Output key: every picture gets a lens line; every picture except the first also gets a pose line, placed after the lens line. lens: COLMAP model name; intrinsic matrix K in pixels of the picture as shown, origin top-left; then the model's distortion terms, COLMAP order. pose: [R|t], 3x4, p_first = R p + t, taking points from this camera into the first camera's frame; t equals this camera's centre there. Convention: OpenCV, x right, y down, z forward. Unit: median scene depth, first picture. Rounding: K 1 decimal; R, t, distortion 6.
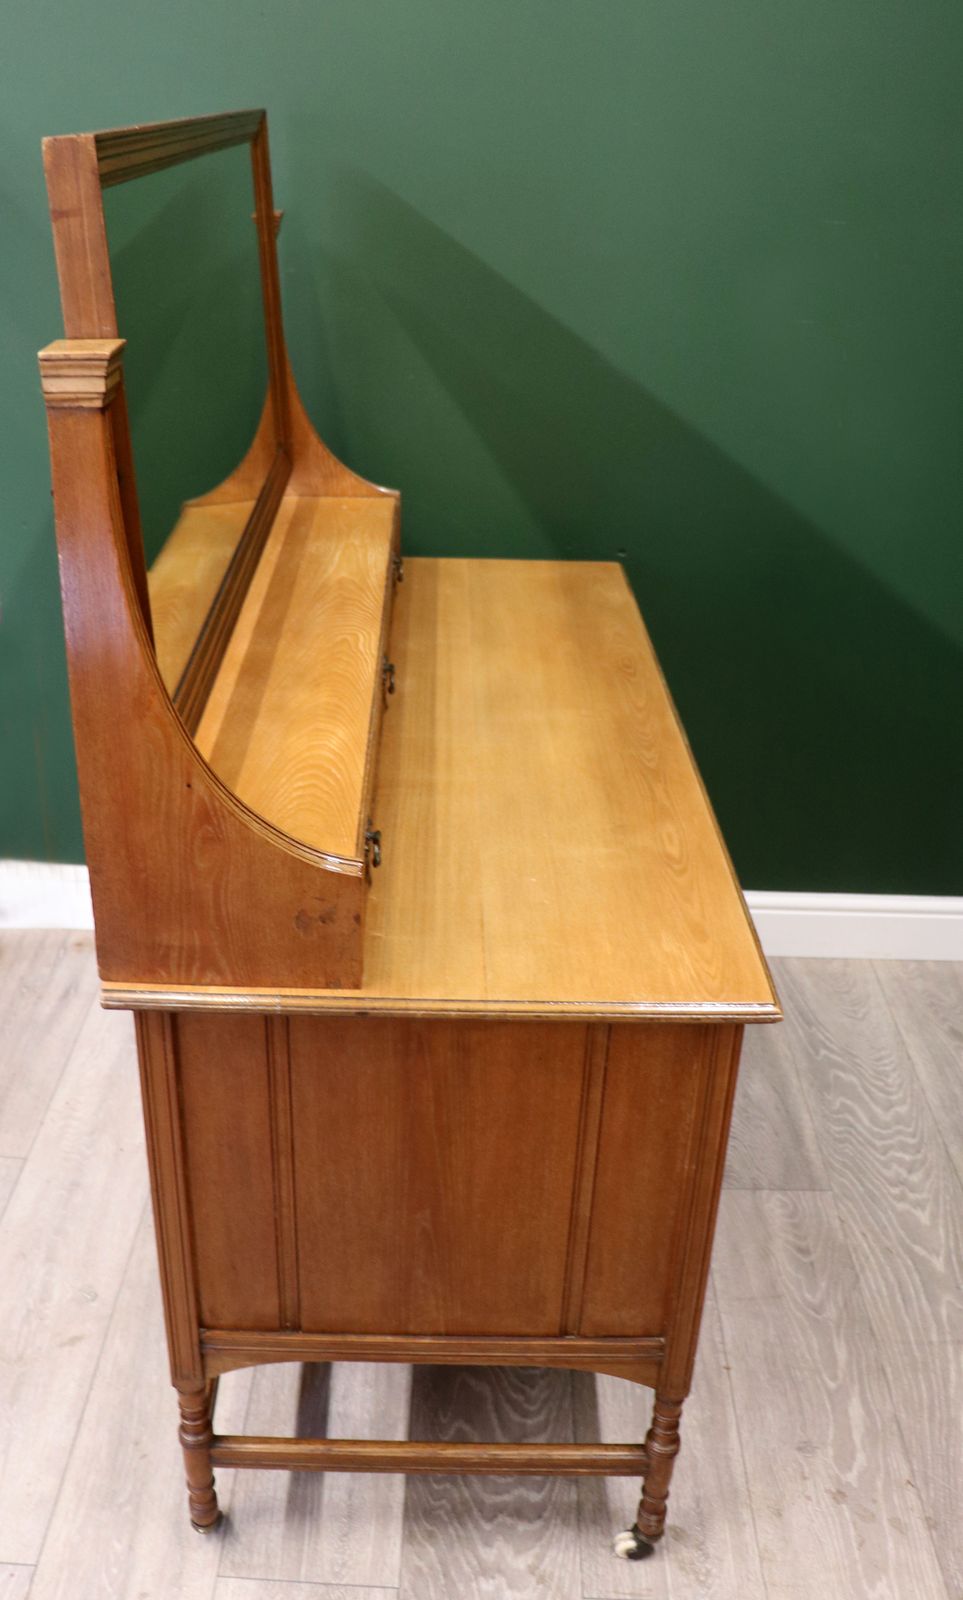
lens RADIAL K [[1484.1, 0, 397.0], [0, 1484.1, 735.8], [0, 0, 1]] dist [-0.169977, 0.022958]
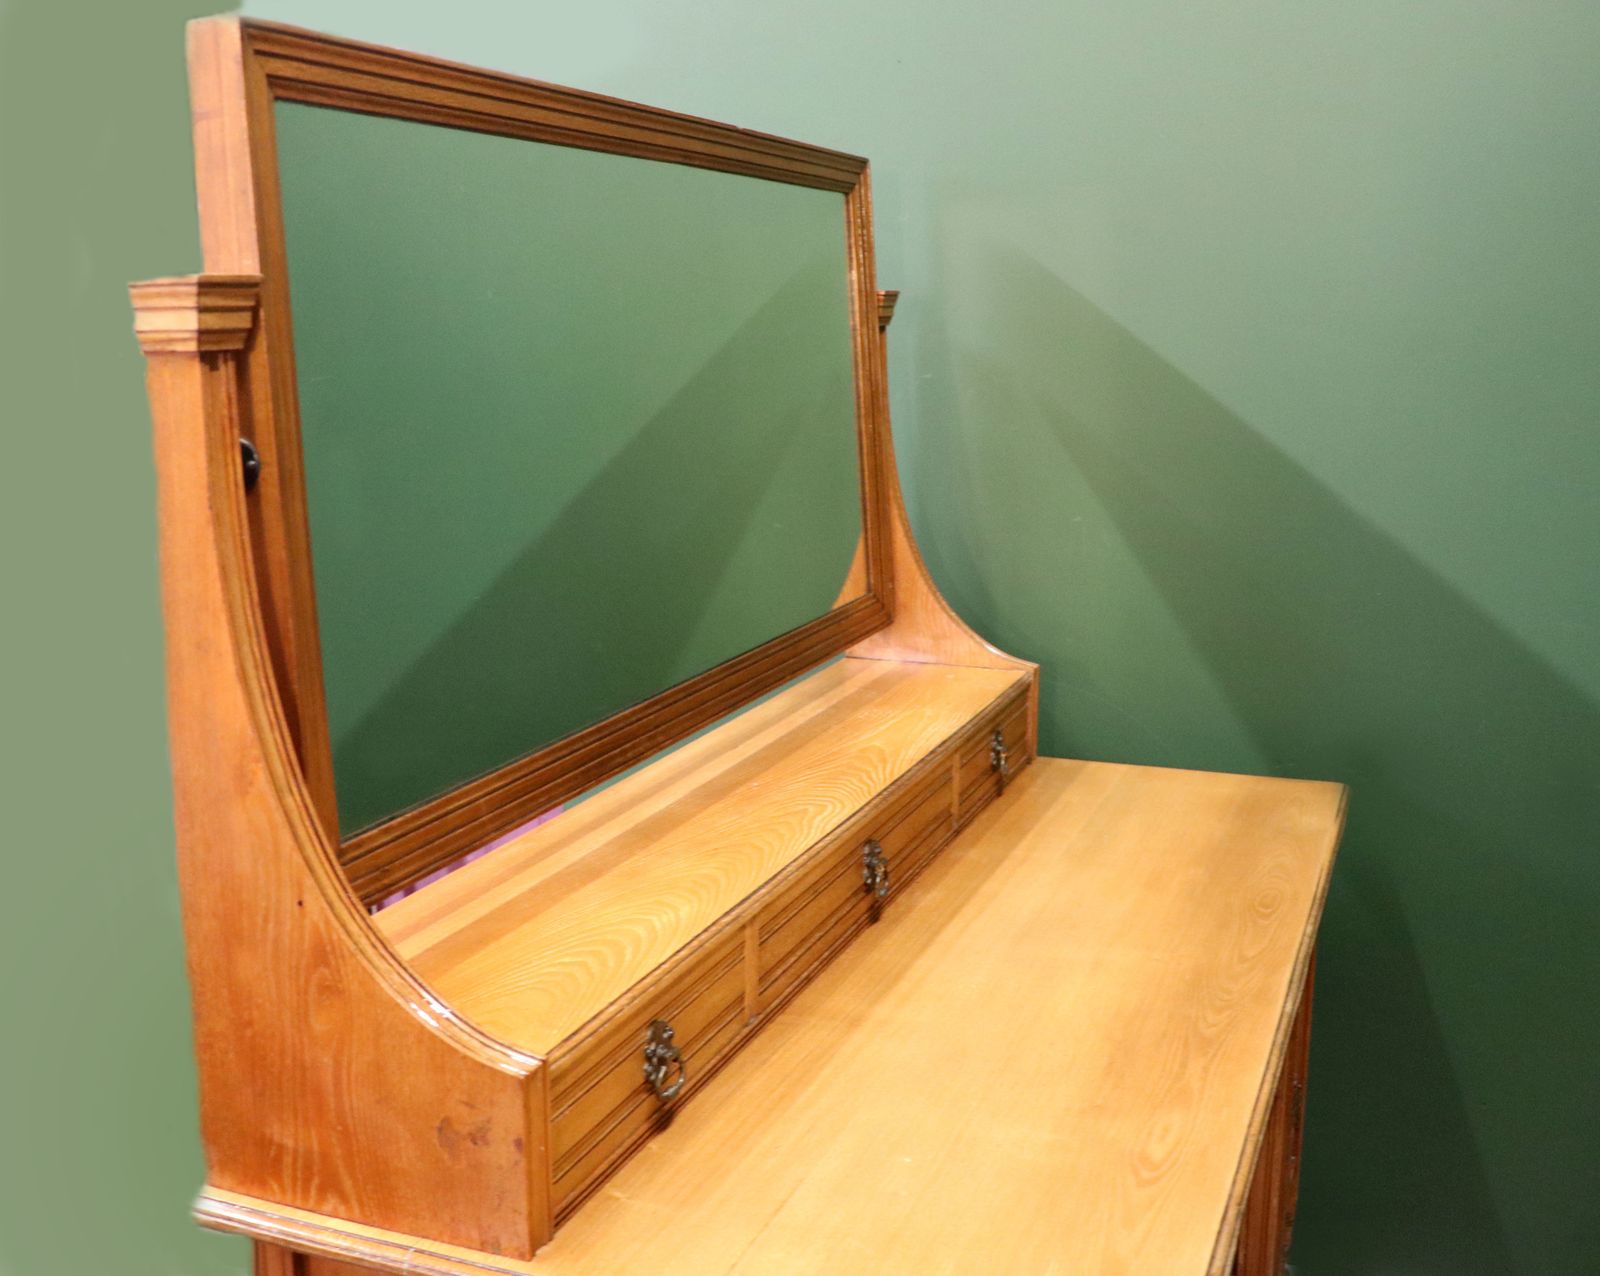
lens RADIAL K [[1802.7, 0, 798.7], [0, 1802.7, 581.7], [0, 0, 1]] dist [-0.154403, 0.020517]
pose [[0.945917, 0.042516, -0.321610, 0.288401], [-0.128292, 0.959585, -0.250474, 0.056514], [0.297963, 0.278188, 0.913143, 0.222832]]
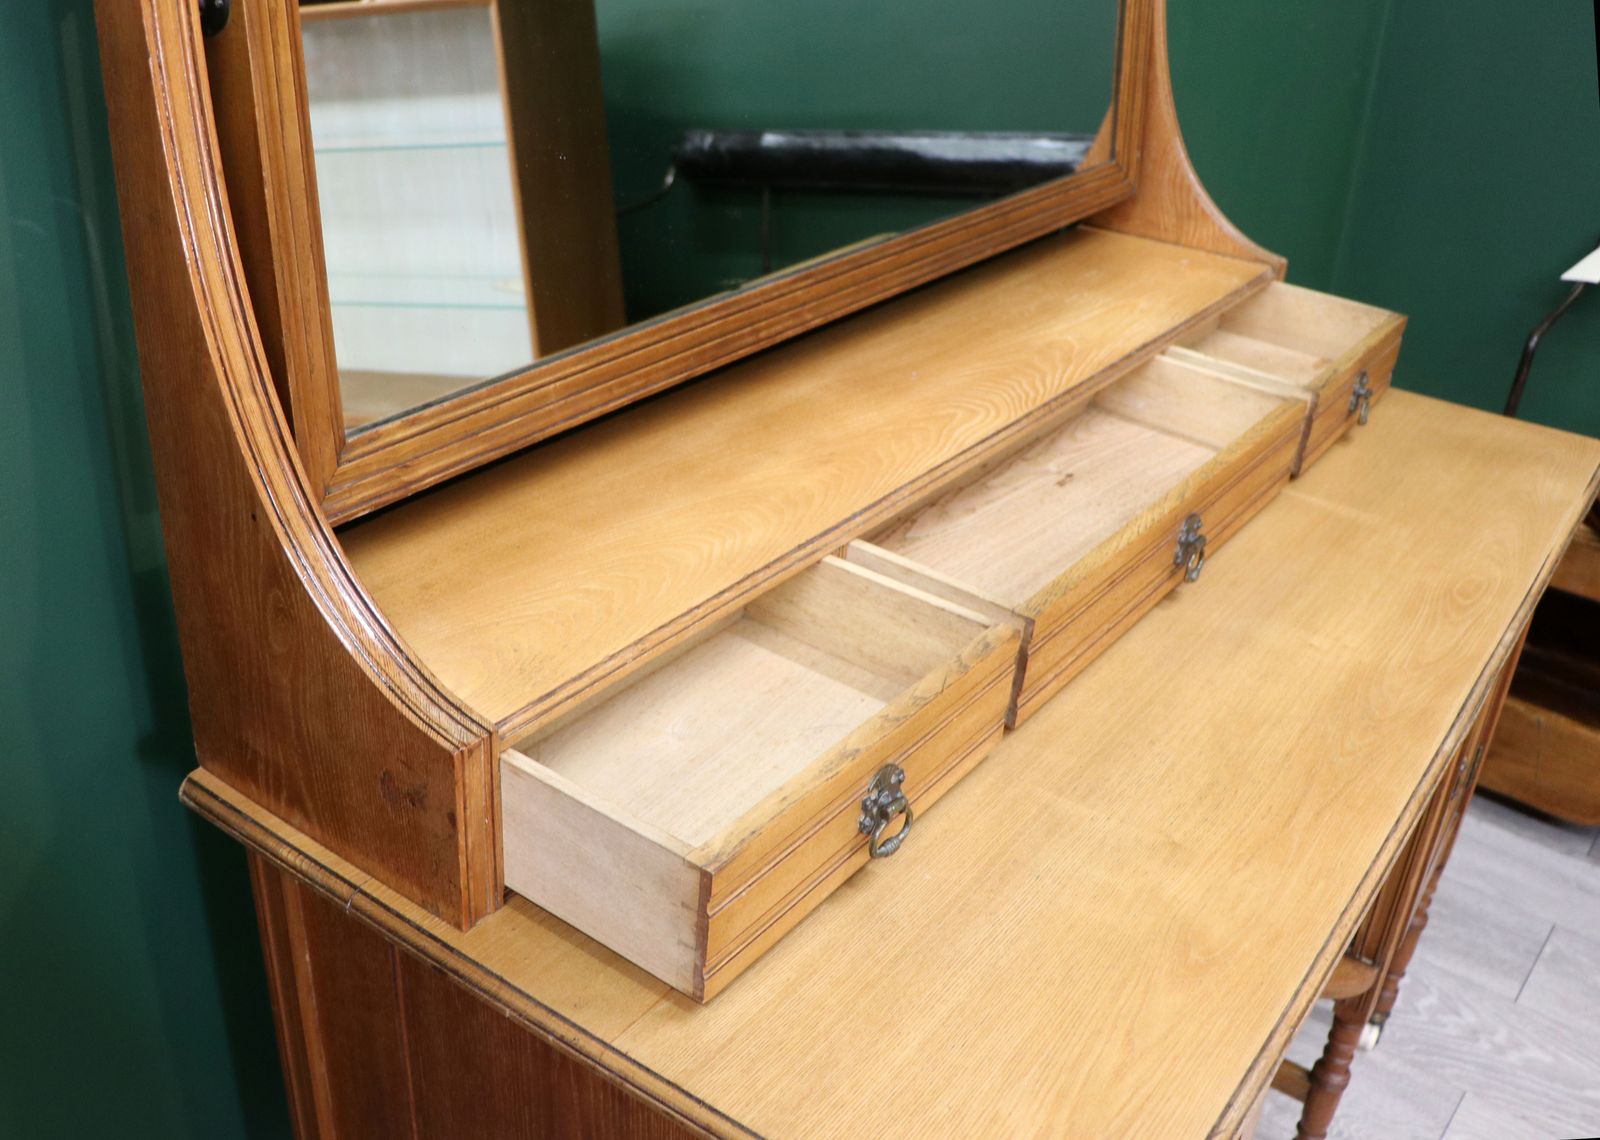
lens RADIAL K [[1521.7, 0, 676.8], [0, 1521.7, 569.5], [0, 0, 1]] dist [-0.195262, 0.182612]
pose [[0.799917, 0.286512, -0.527298, 0.288146], [-0.265628, 0.956949, 0.117006, -0.056159], [0.538121, 0.046470, 0.841586, 0.473173]]
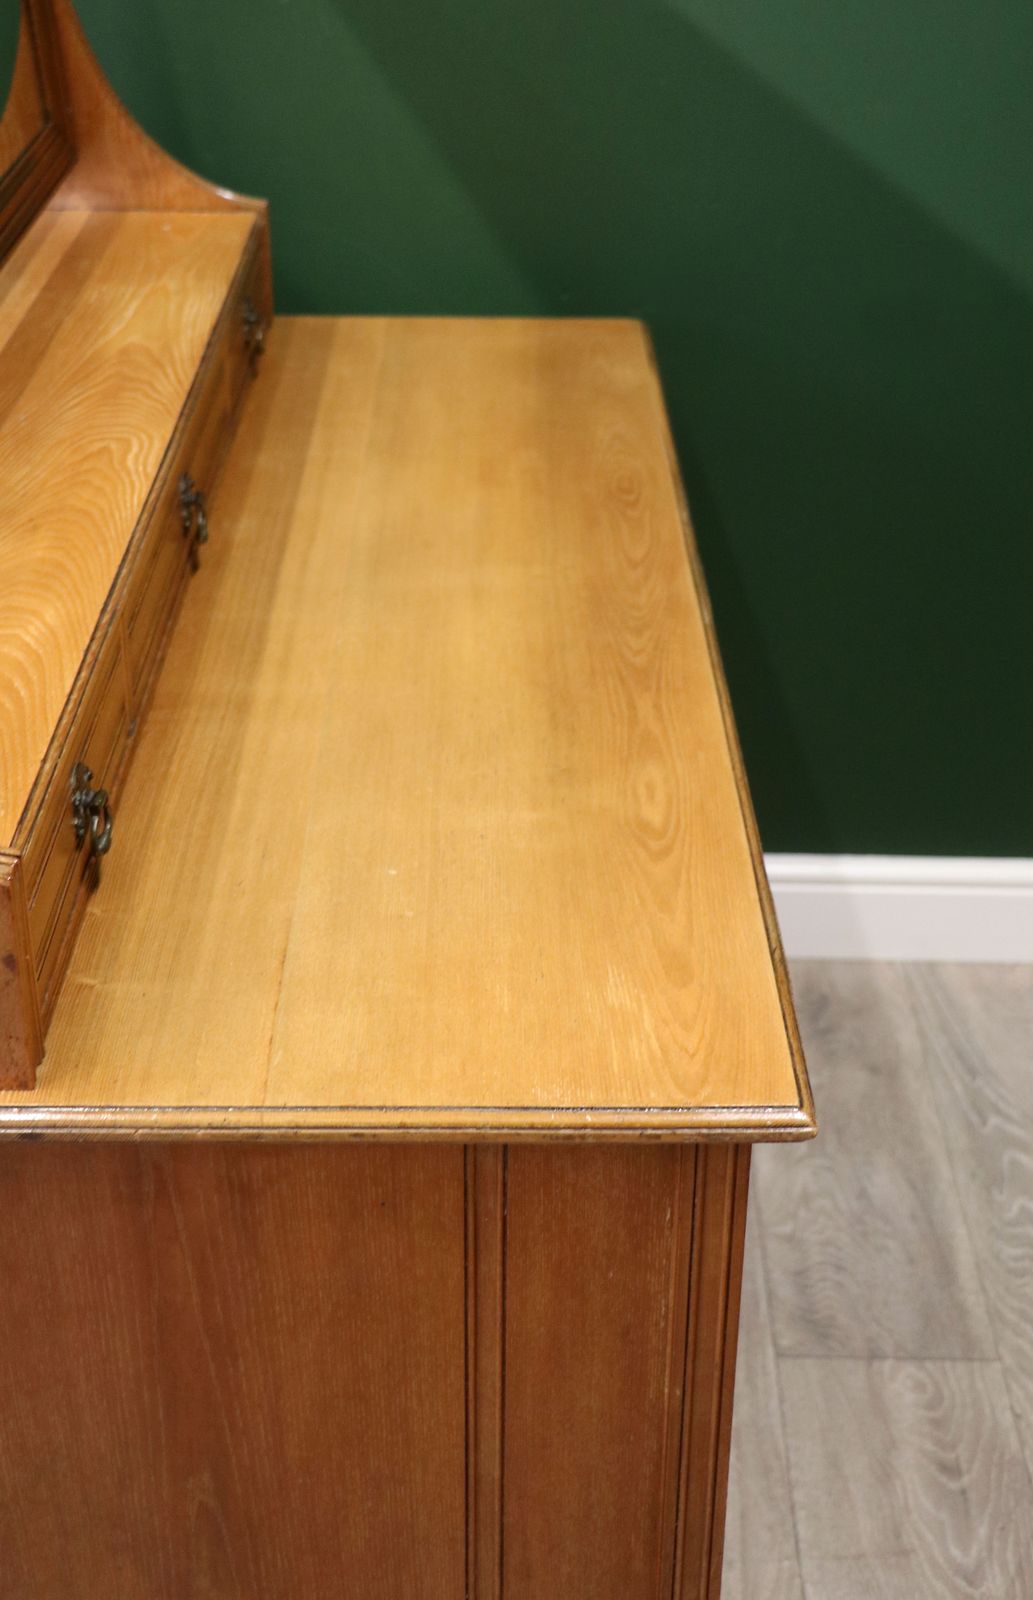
lens RADIAL K [[2146.1, 0, 516.5], [0, 2146.1, 800.0], [0, 0, 1]] dist [-0.009946, 0.071005]
pose [[0.999328, -0.019341, 0.031134, 0.116186], [0.016581, 0.996106, 0.086585, 0.000997], [-0.032687, -0.086011, 0.995758, 0.199023]]
